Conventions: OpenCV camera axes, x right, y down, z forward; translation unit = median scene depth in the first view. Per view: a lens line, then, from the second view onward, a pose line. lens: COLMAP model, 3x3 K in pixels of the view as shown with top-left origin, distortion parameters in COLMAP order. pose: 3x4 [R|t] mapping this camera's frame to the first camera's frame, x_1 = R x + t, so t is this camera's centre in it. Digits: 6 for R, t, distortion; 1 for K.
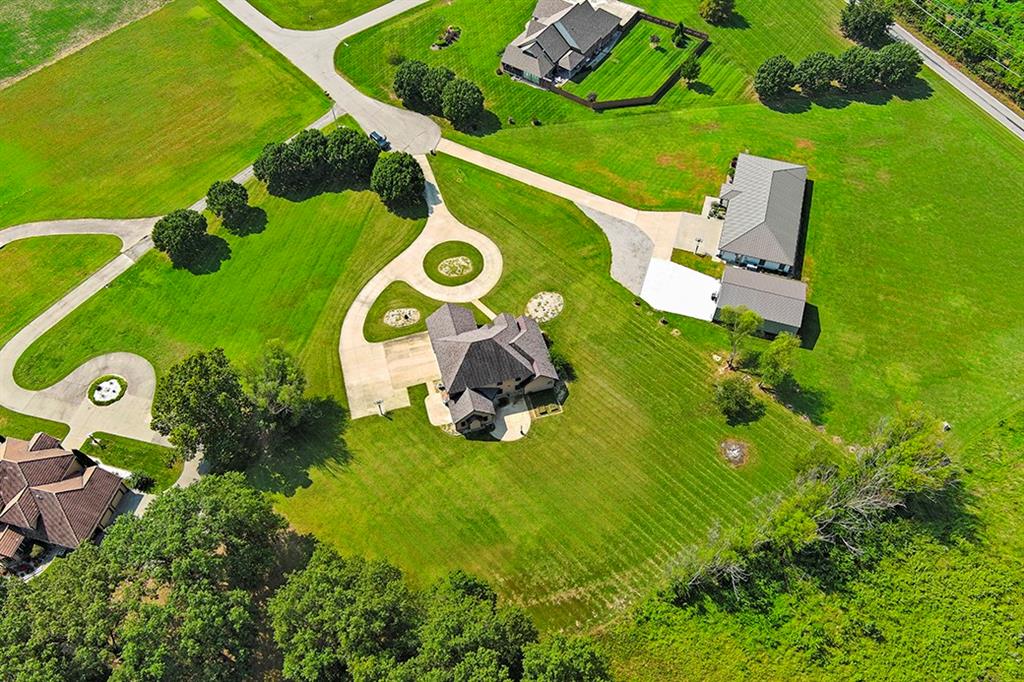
lens RADIAL K [[846.6, 0, 512.0], [0, 846.6, 341.0], [0, 0, 1]] dist [-0.000046, 0.002930]
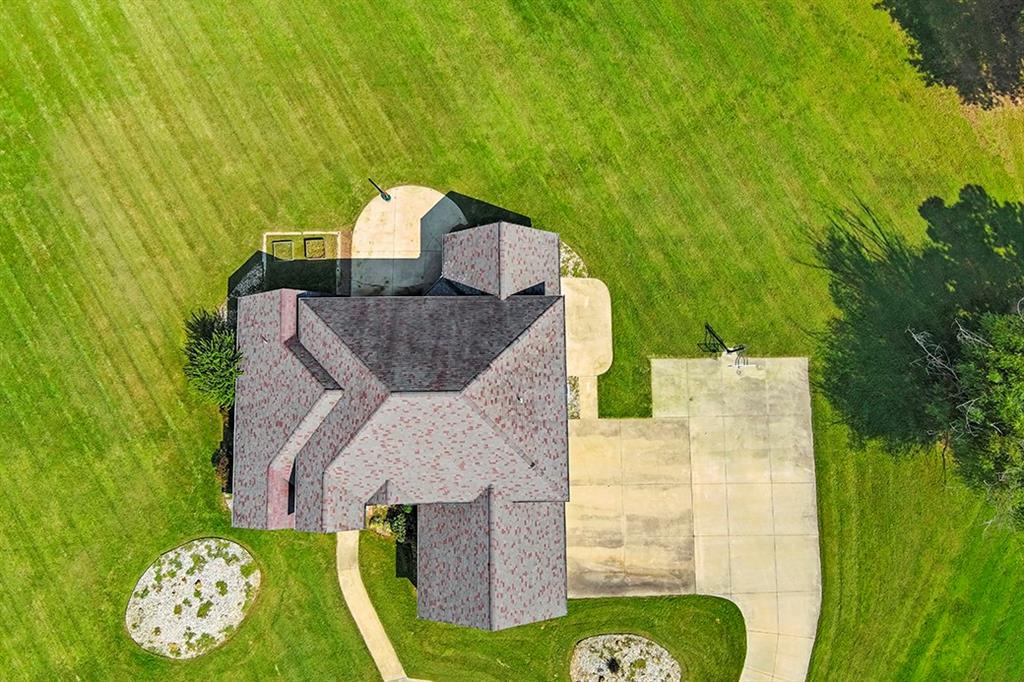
lens RADIAL K [[846.6, 0, 512.0], [0, 846.6, 341.0], [0, 0, 1]] dist [-0.000046, 0.002930]
pose [[-0.966125, -0.257935, 0.008440, -0.061892], [0.190477, -0.690622, 0.697681, -0.190184], [-0.174128, 0.675655, 0.716358, 0.741276]]
